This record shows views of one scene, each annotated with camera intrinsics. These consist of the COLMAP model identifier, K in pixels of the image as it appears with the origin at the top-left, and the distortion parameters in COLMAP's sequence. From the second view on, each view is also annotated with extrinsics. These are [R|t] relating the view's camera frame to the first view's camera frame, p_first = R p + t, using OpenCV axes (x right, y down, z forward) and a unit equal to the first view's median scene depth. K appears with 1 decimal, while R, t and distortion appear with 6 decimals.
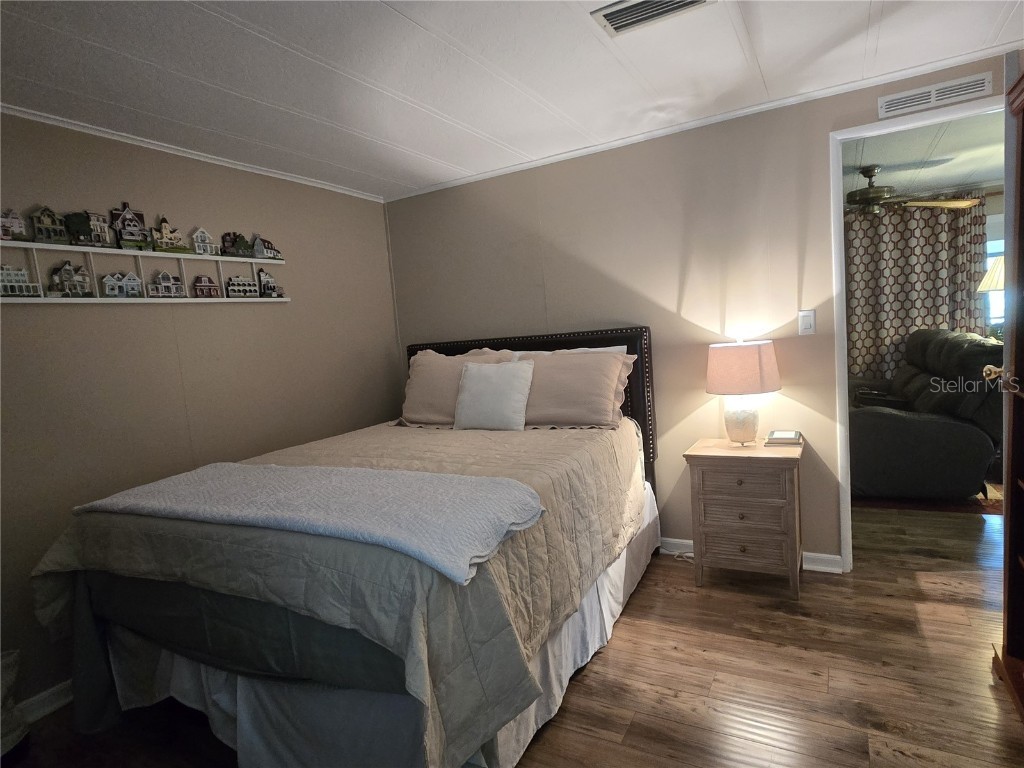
lens RADIAL K [[577.1, 0, 511.2], [0, 577.1, 384.9], [0, 0, 1]] dist [-0.000444, 0.002762]
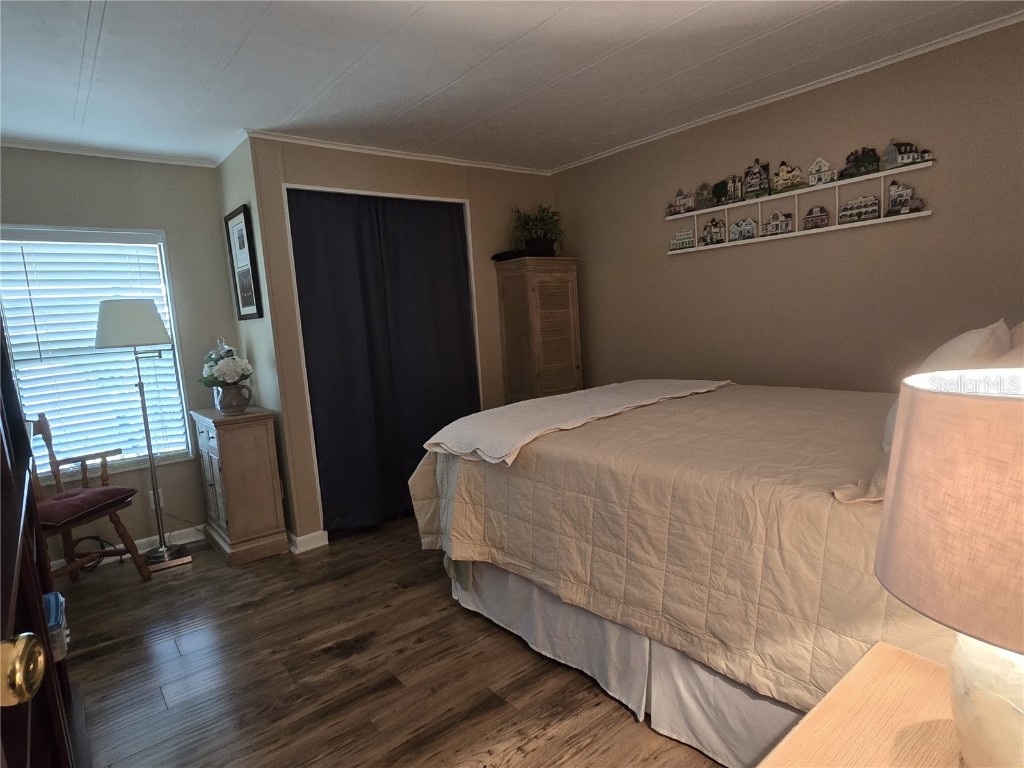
lens RADIAL K [[577.1, 0, 511.5], [0, 577.1, 390.6], [0, 0, 1]] dist [-0.000444, 0.002762]
pose [[-0.376299, 0.220052, -0.899987, 0.710046], [0.000680, 0.971451, 0.237241, -0.122089], [0.926498, 0.088662, -0.365706, 0.959044]]
